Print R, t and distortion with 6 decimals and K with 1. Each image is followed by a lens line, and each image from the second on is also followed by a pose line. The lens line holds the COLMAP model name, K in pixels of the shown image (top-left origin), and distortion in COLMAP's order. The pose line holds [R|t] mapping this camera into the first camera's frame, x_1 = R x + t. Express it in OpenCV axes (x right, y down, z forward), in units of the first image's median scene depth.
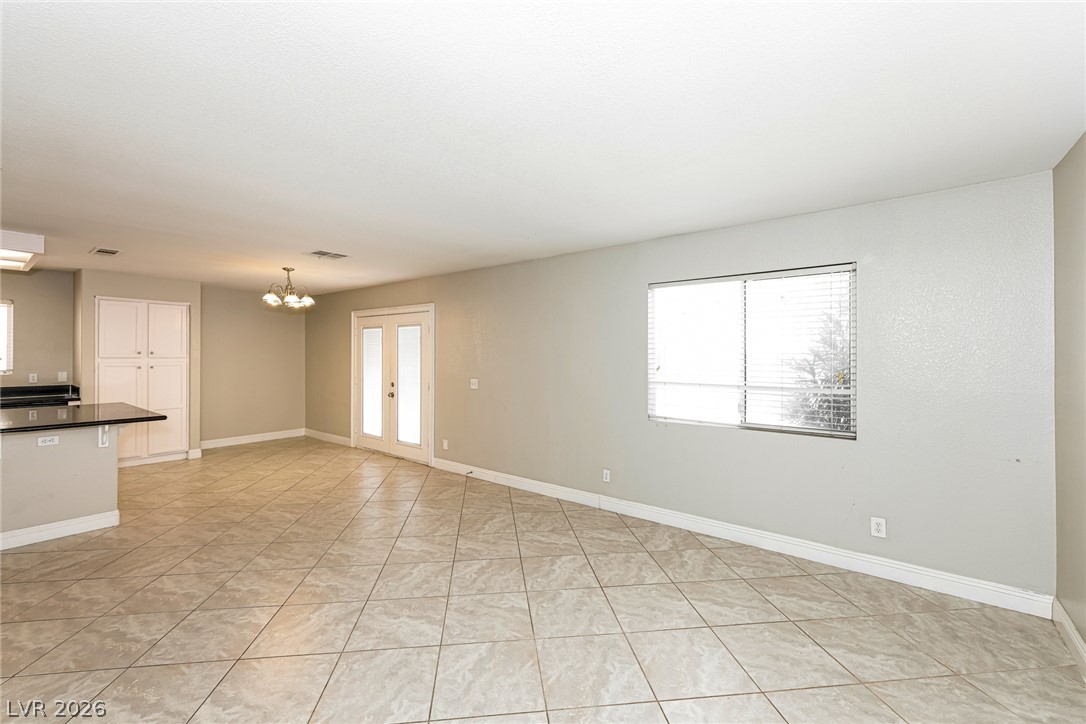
lens RADIAL K [[454.8, 0, 537.0], [0, 454.8, 359.1], [0, 0, 1]] dist [0.008464, -0.000362]
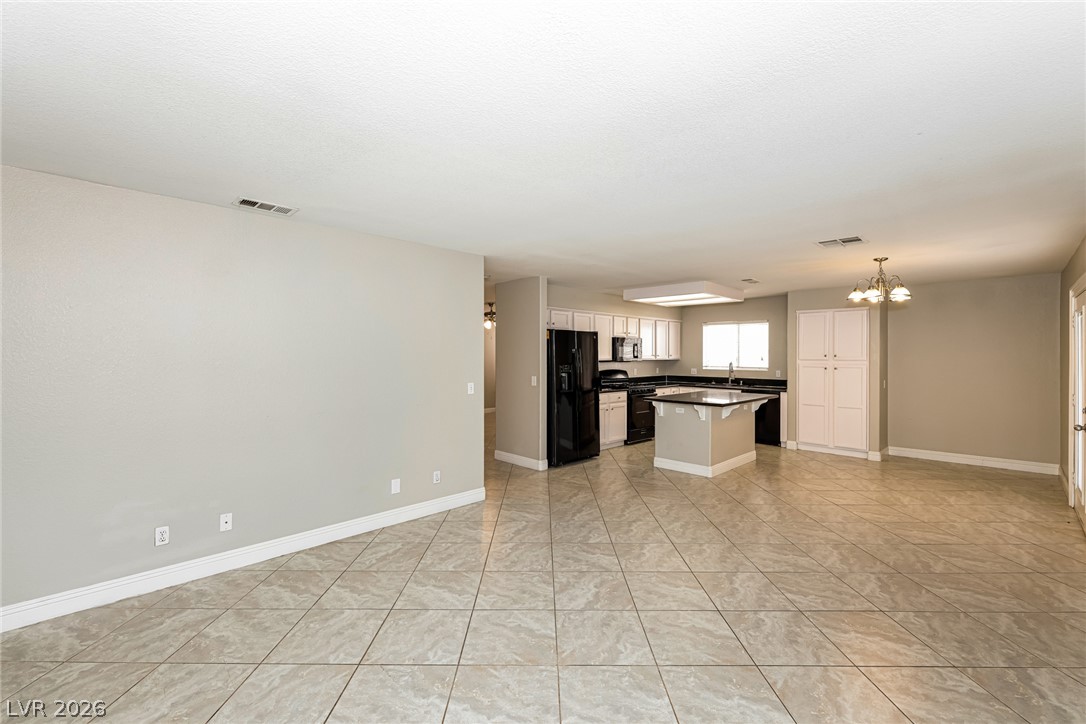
lens RADIAL K [[458.7, 0, 539.3], [0, 458.7, 358.7], [0, 0, 1]] dist [-0.003642, -0.000320]
pose [[-0.116213, 0.005045, -0.993211, 0.434995], [-0.010242, 0.999928, 0.006277, -0.007077], [0.993171, 0.010902, -0.116153, 0.501613]]
